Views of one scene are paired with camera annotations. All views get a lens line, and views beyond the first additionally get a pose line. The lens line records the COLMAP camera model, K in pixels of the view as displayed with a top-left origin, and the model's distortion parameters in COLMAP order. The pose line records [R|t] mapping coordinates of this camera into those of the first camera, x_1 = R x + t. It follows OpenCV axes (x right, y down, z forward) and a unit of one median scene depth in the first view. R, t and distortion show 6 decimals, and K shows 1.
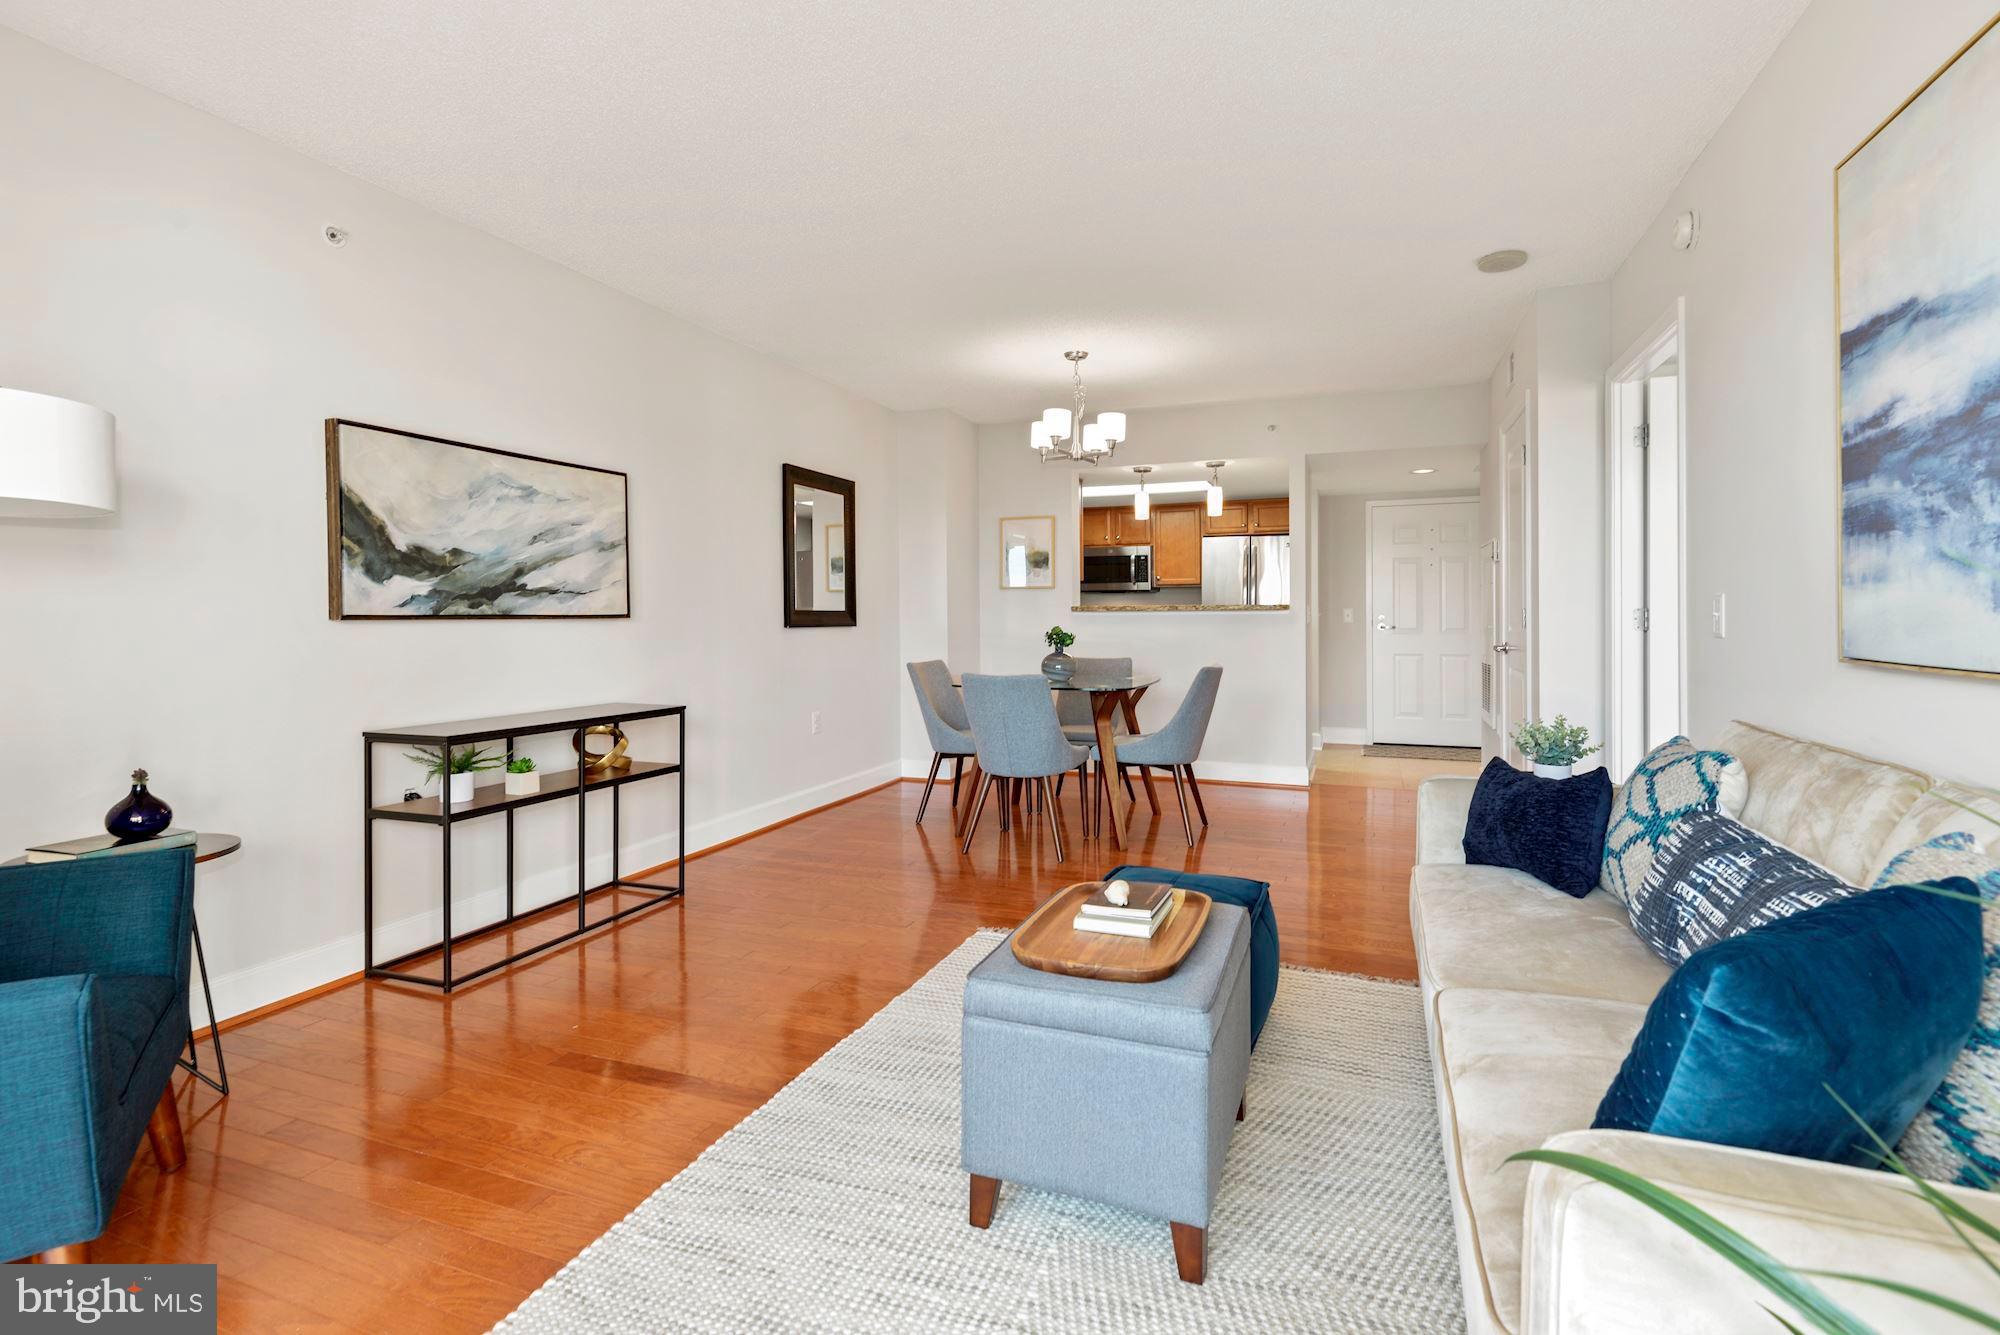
lens RADIAL K [[935.2, 0, 1013.5], [0, 935.2, 615.9], [0, 0, 1]] dist [0.025823, -0.014865]
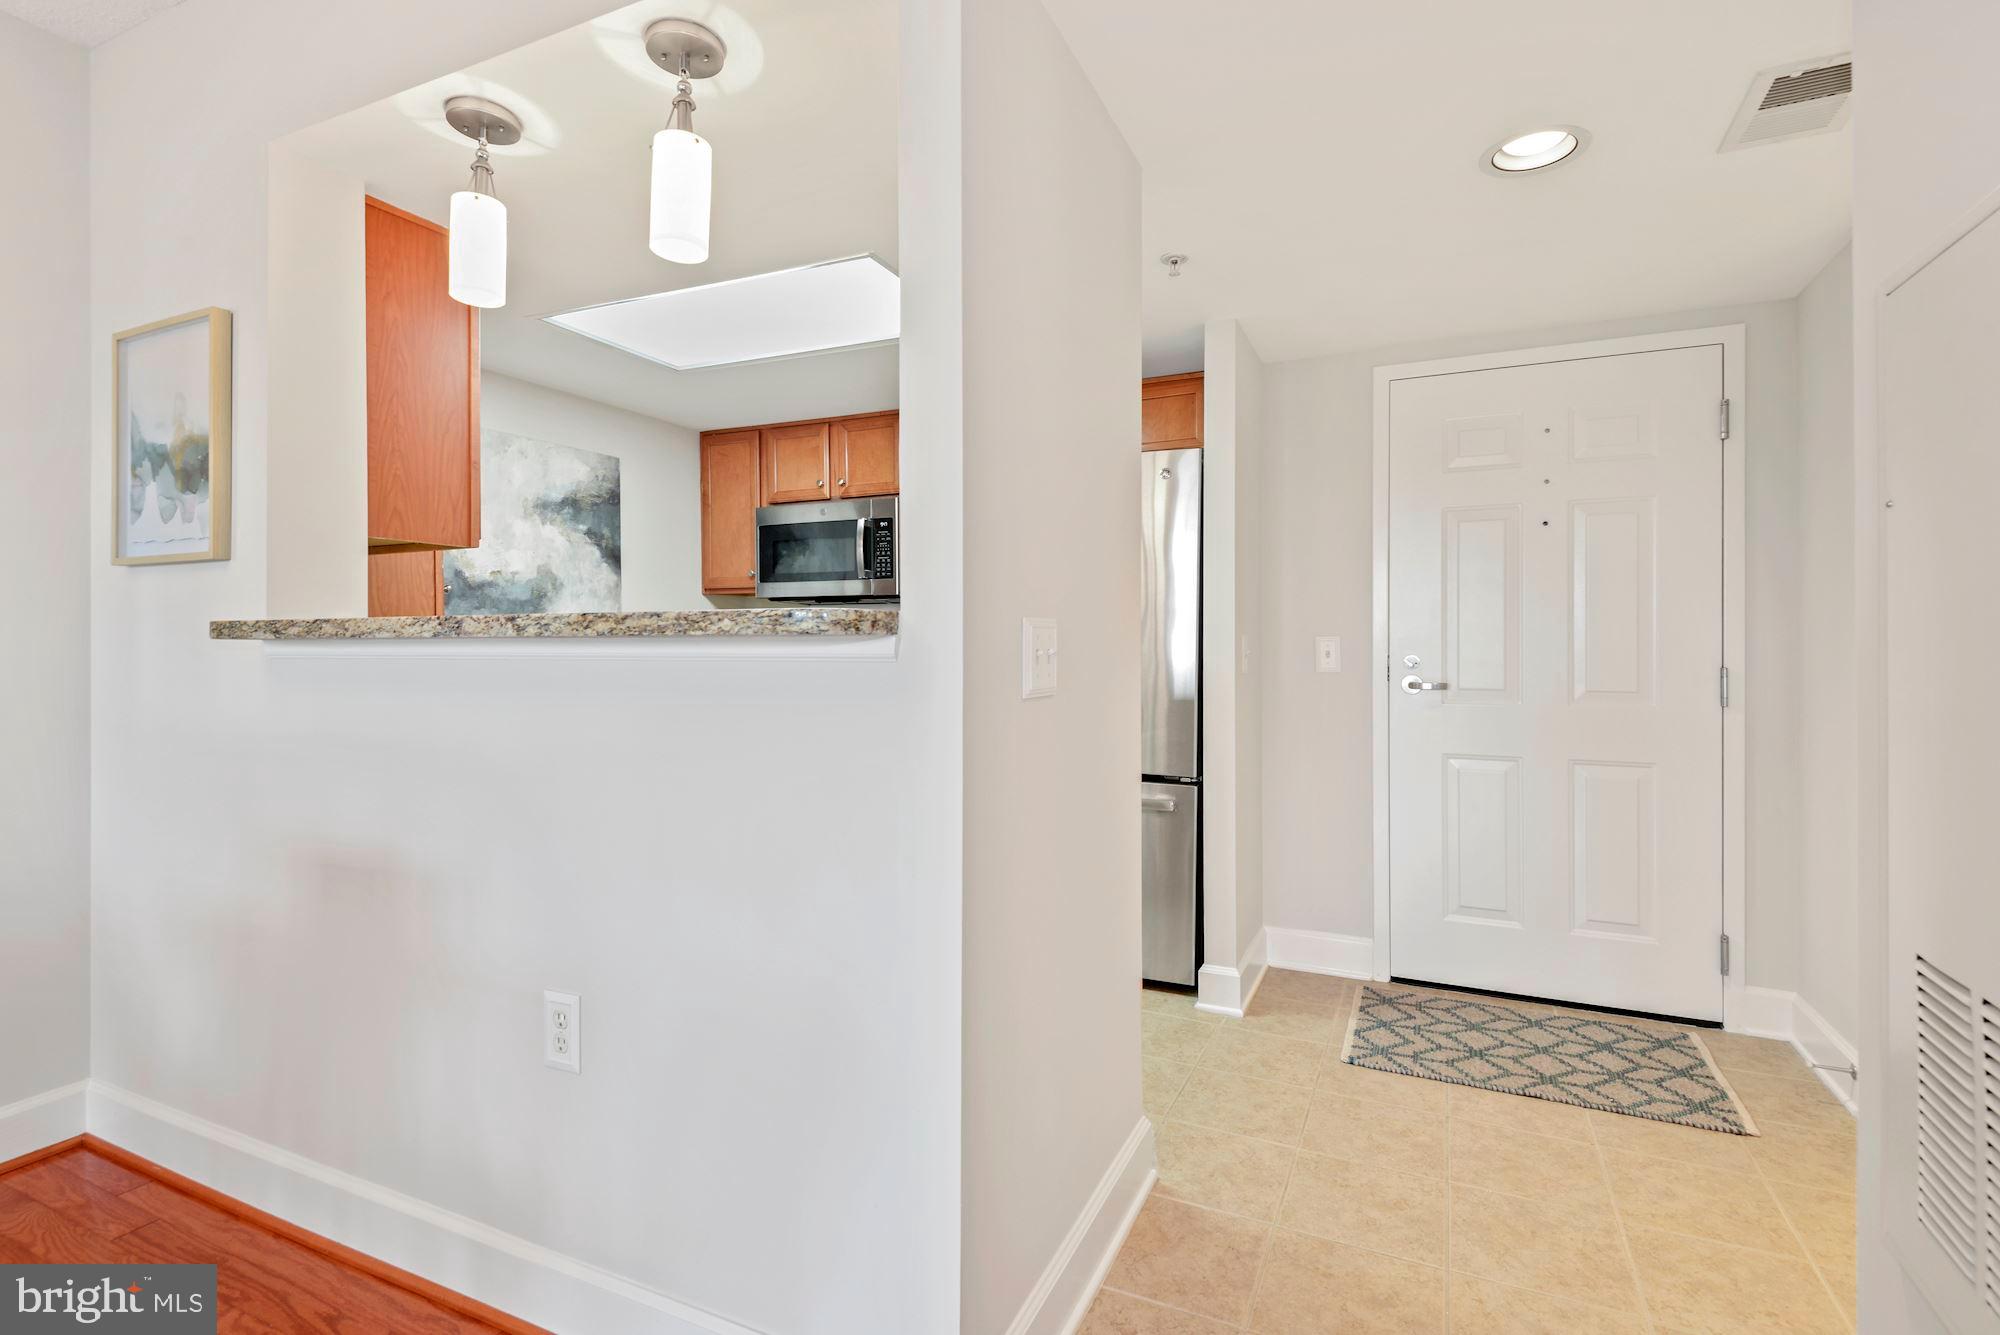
lens RADIAL K [[951.5, 0, 1017.9], [0, 951.5, 652.3], [0, 0, 1]] dist [0.012641, -0.000008]
pose [[0.998006, 0.003076, -0.063042, 0.417867], [-0.002806, 0.999986, 0.004377, -0.004348], [0.063055, -0.004191, 0.998001, 0.980001]]
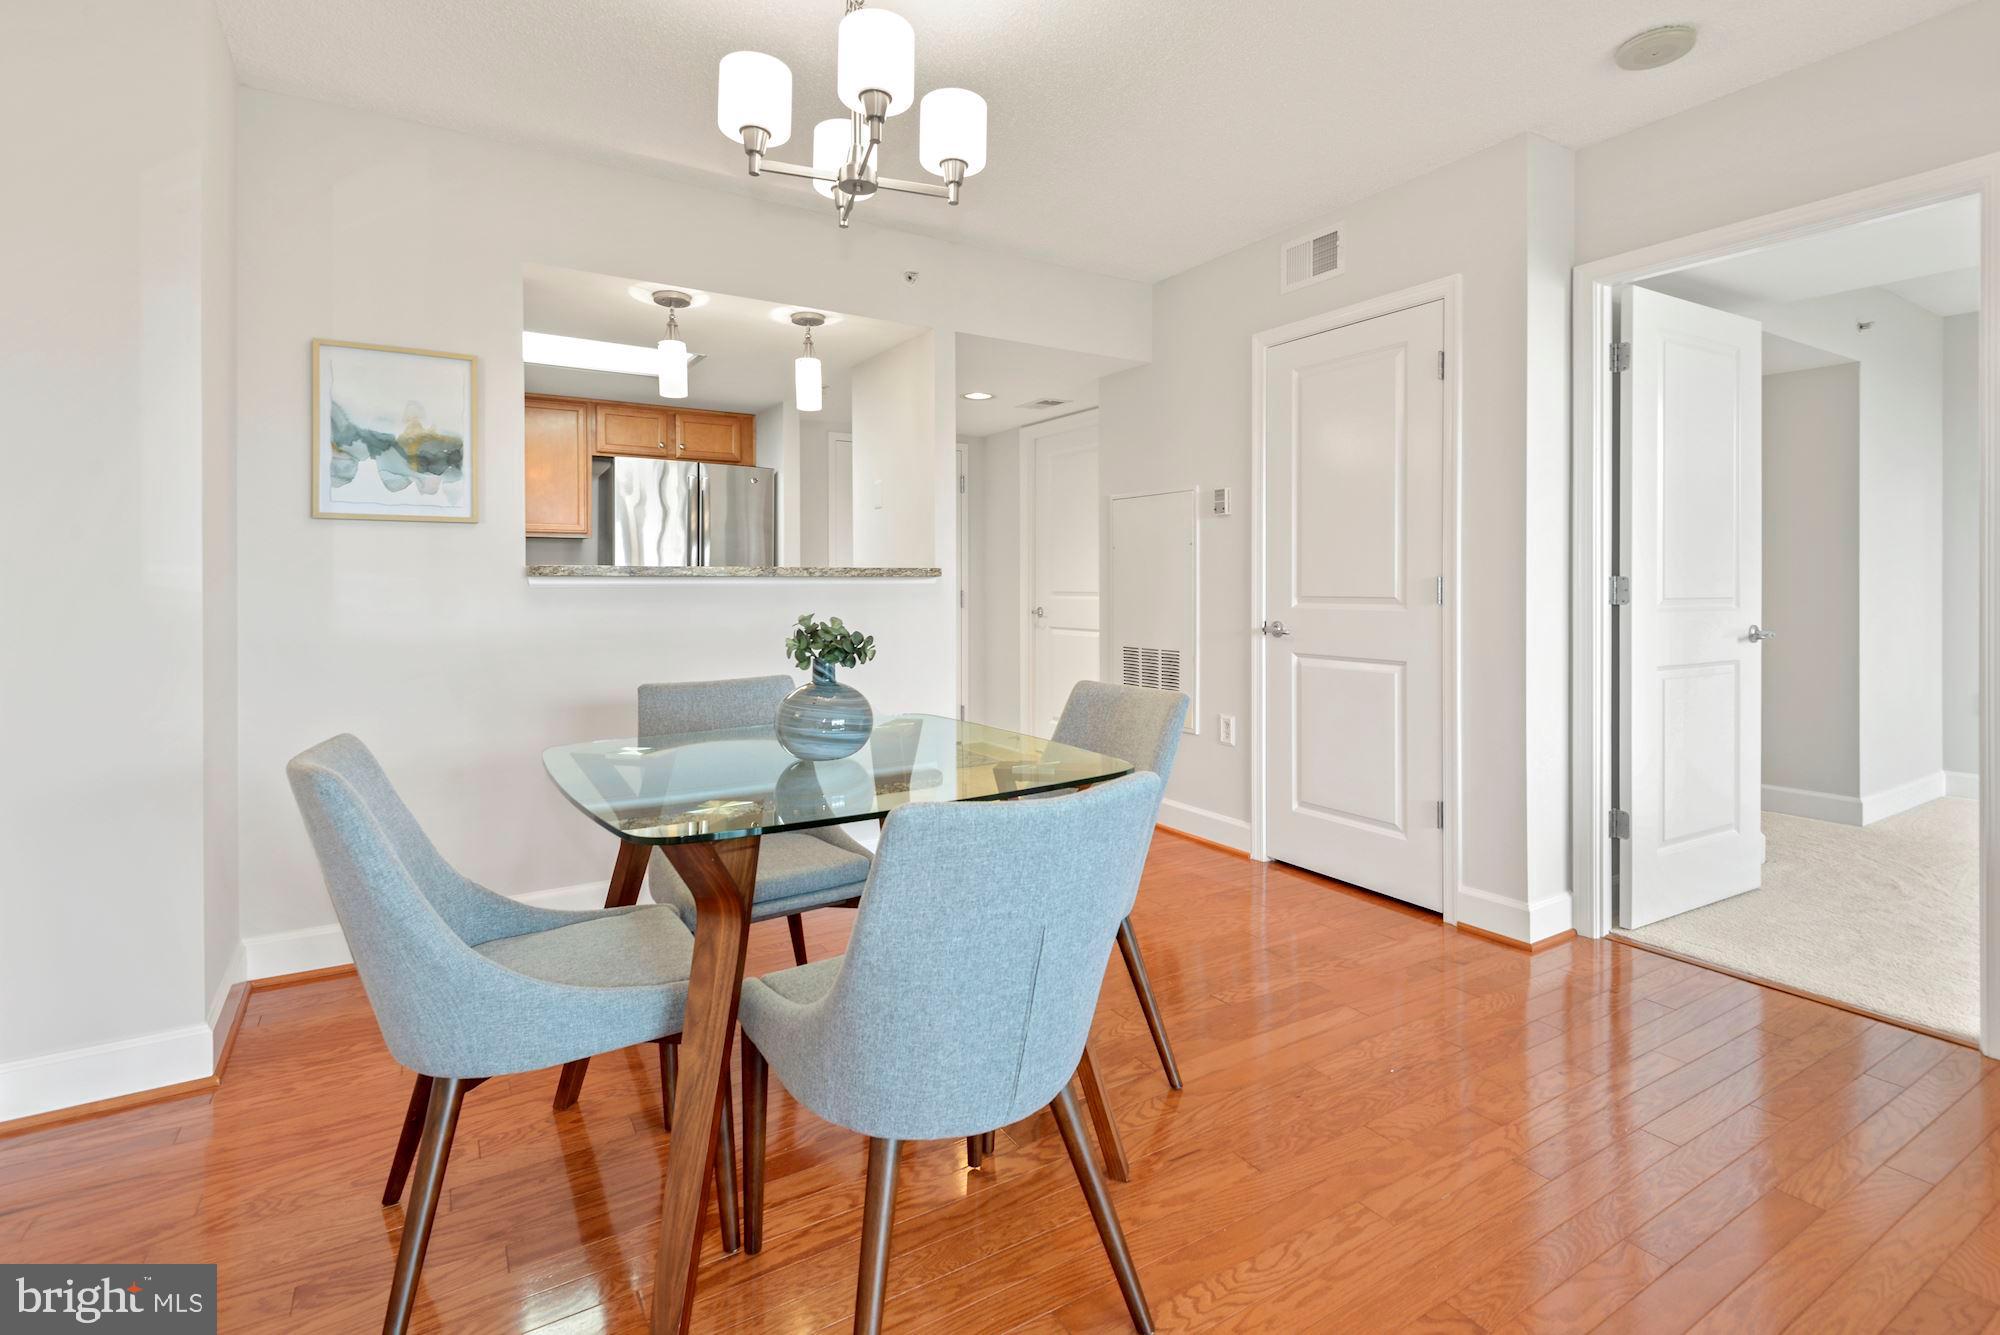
lens RADIAL K [[953.2, 0, 1008.2], [0, 953.2, 598.5], [0, 0, 1]] dist [0.022961, -0.018792]
pose [[0.610739, -0.010364, 0.791764, -0.218860], [-0.001215, 0.999901, 0.014026, -0.001062], [-0.791831, -0.009528, 0.610665, 0.719385]]
